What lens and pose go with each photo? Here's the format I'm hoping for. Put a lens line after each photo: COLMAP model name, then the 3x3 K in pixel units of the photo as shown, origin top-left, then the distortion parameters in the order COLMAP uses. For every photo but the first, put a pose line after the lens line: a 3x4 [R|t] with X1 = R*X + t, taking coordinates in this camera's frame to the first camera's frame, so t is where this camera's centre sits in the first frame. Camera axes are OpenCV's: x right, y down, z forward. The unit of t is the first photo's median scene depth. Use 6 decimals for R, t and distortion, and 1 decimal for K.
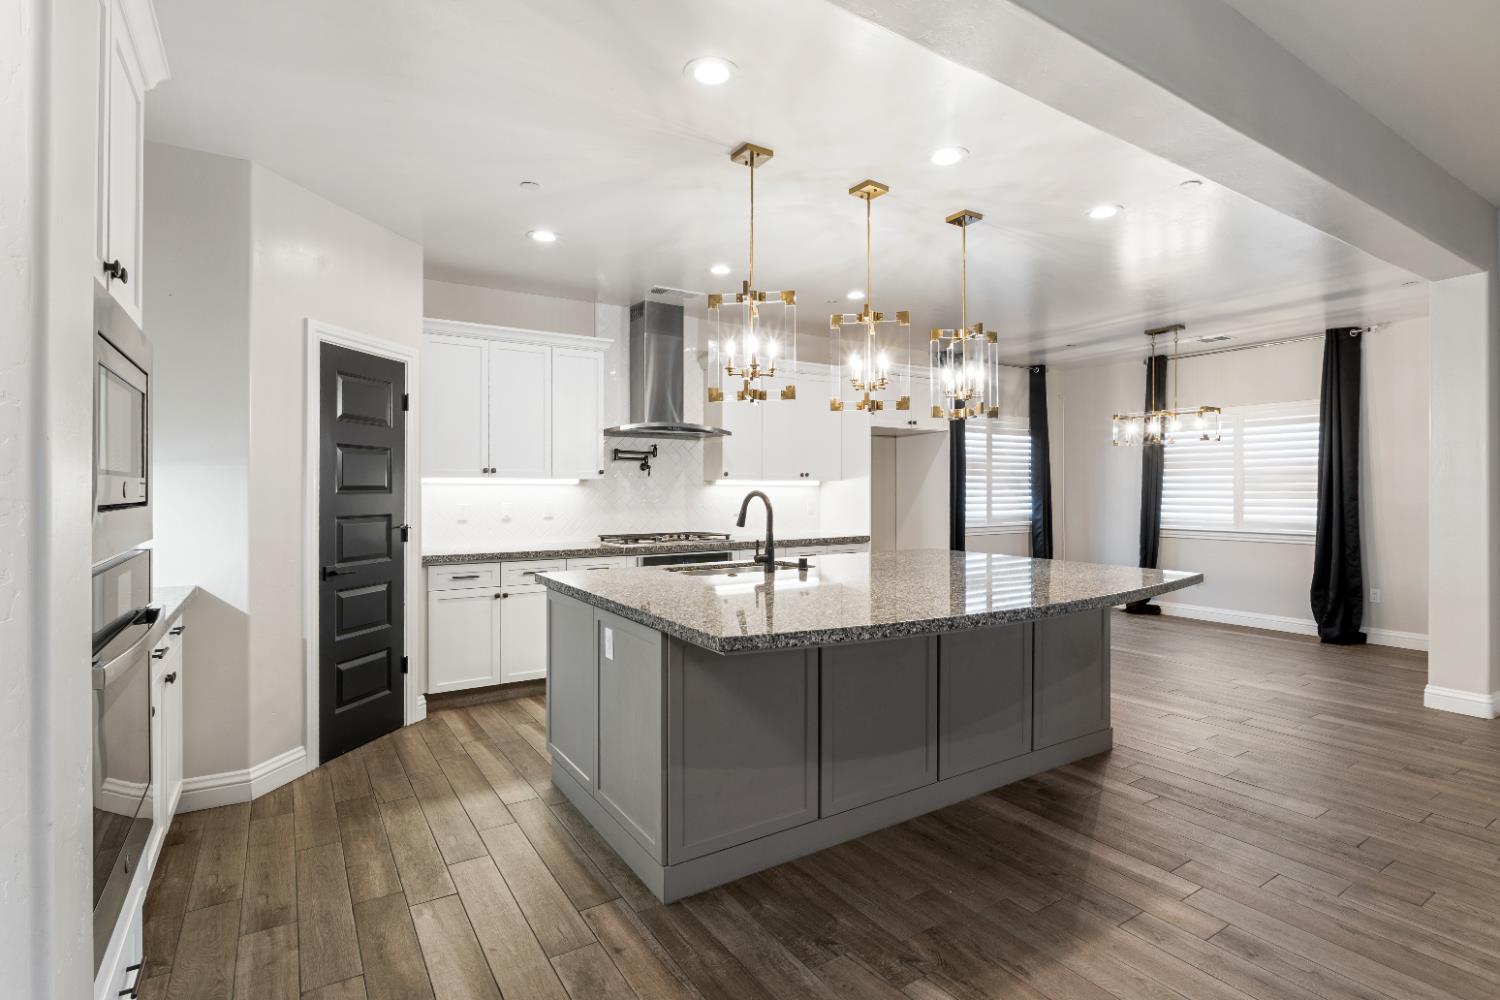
lens RADIAL K [[704.5, 0, 770.6], [0, 704.5, 489.3], [0, 0, 1]] dist [-0.019186, 0.003490]
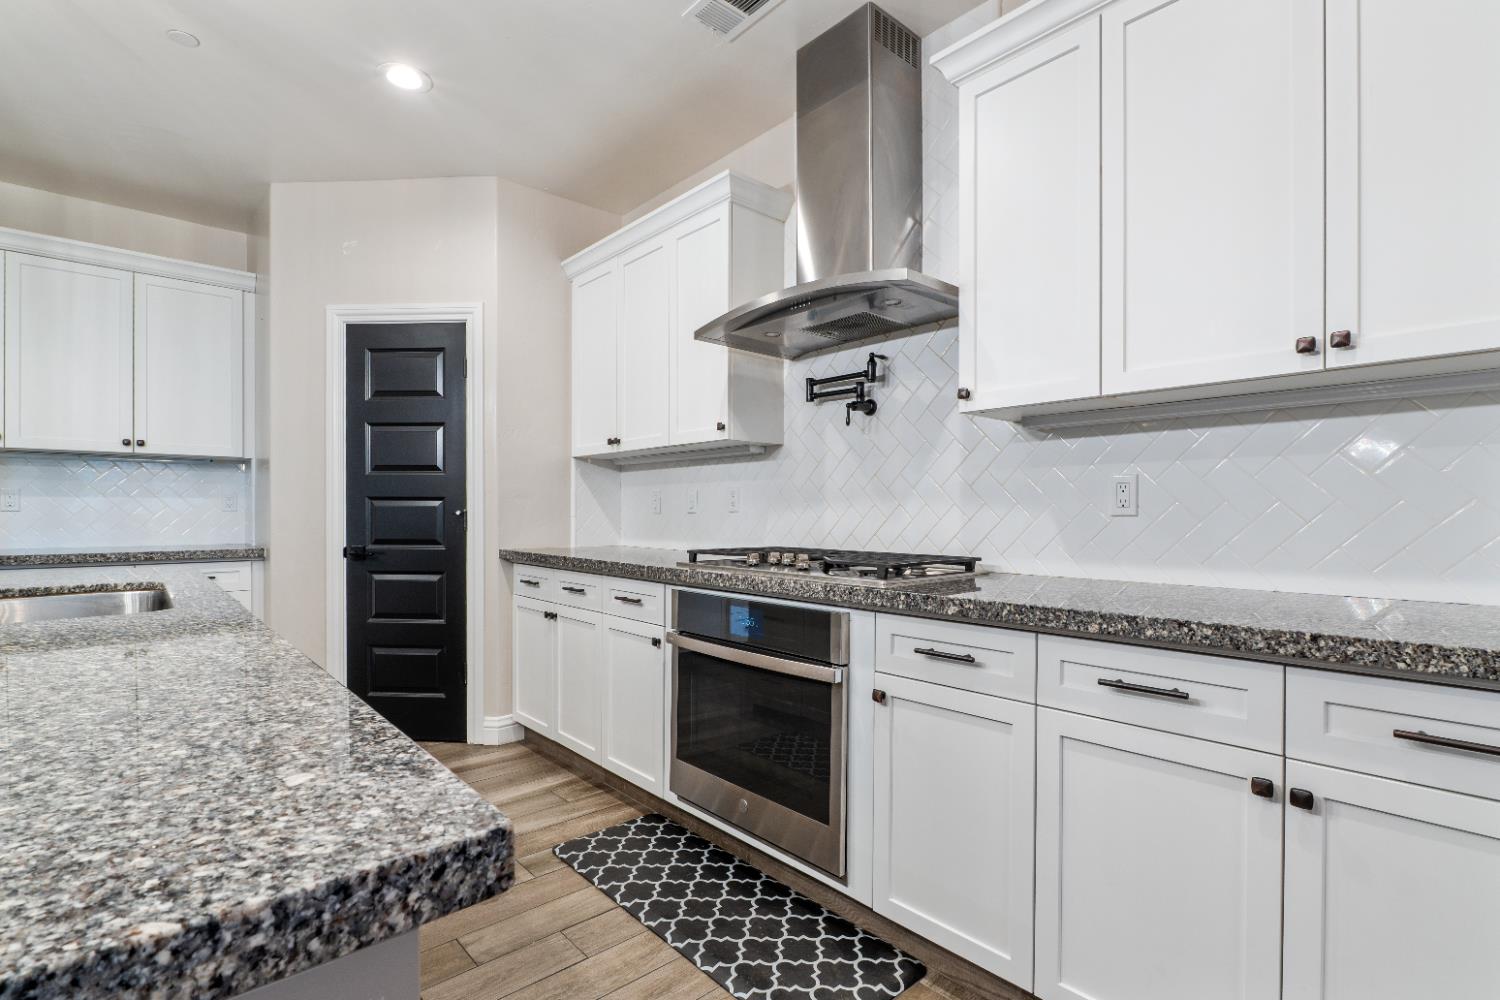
lens RADIAL K [[704.5, 0, 732.7], [0, 704.5, 518.1], [0, 0, 1]] dist [-0.019186, 0.003490]
pose [[0.151839, 0.008769, -0.988366, 0.251937], [-0.000124, 0.999961, 0.008853, 0.035178], [0.988405, -0.001221, 0.151834, 0.811231]]
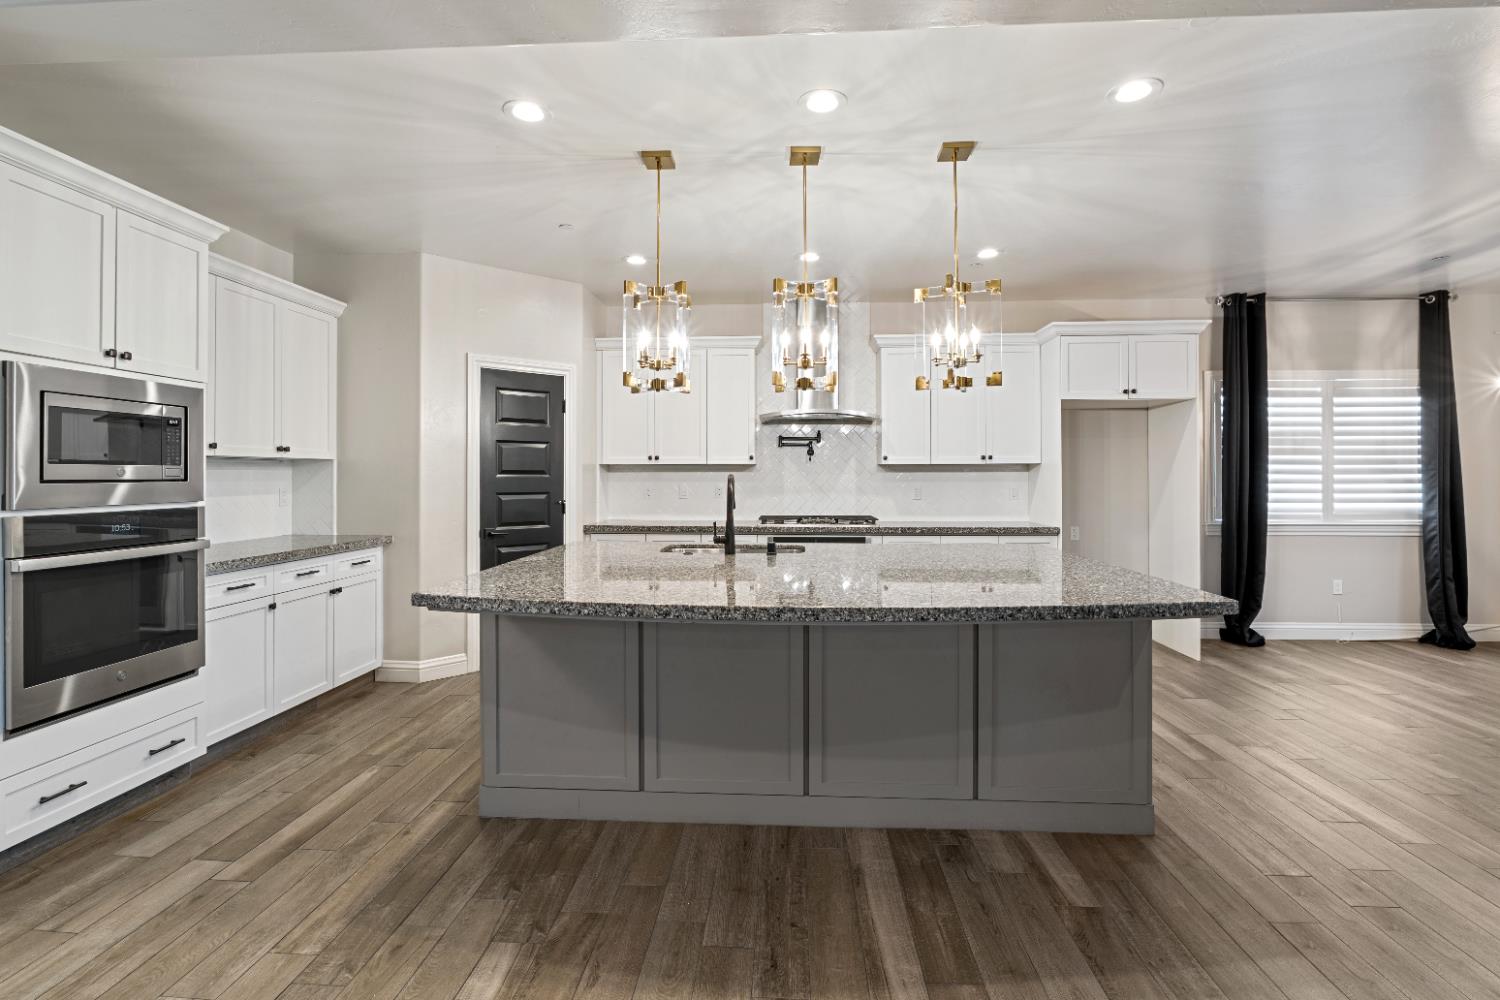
lens RADIAL K [[704.5, 0, 754.5], [0, 704.5, 470.3], [0, 0, 1]] dist [-0.019186, 0.003490]
pose [[0.806760, -0.003082, -0.590872, 0.352891], [0.000329, 0.999989, -0.004767, -0.000060], [0.590879, 0.003652, 0.806752, 0.111384]]
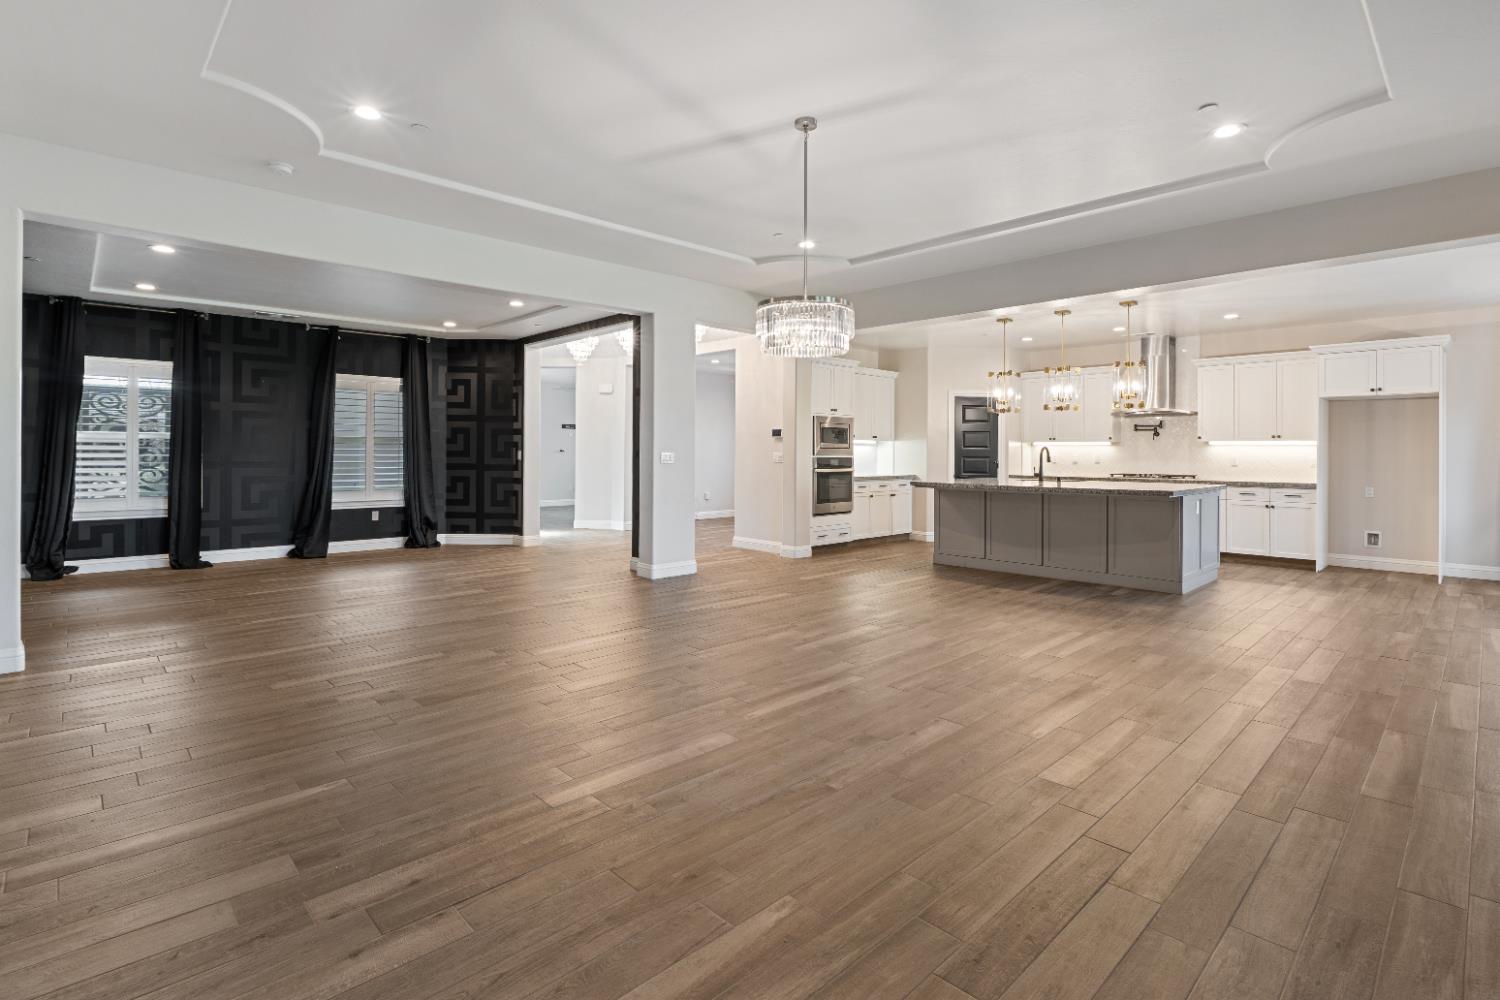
lens RADIAL K [[704.5, 0, 756.1], [0, 704.5, 456.6], [0, 0, 1]] dist [-0.019186, 0.003490]
pose [[0.190328, 0.006977, -0.981696, 1.199802], [-0.004600, 0.999970, 0.006215, 0.014310], [0.981710, 0.003333, 0.190355, -0.218507]]
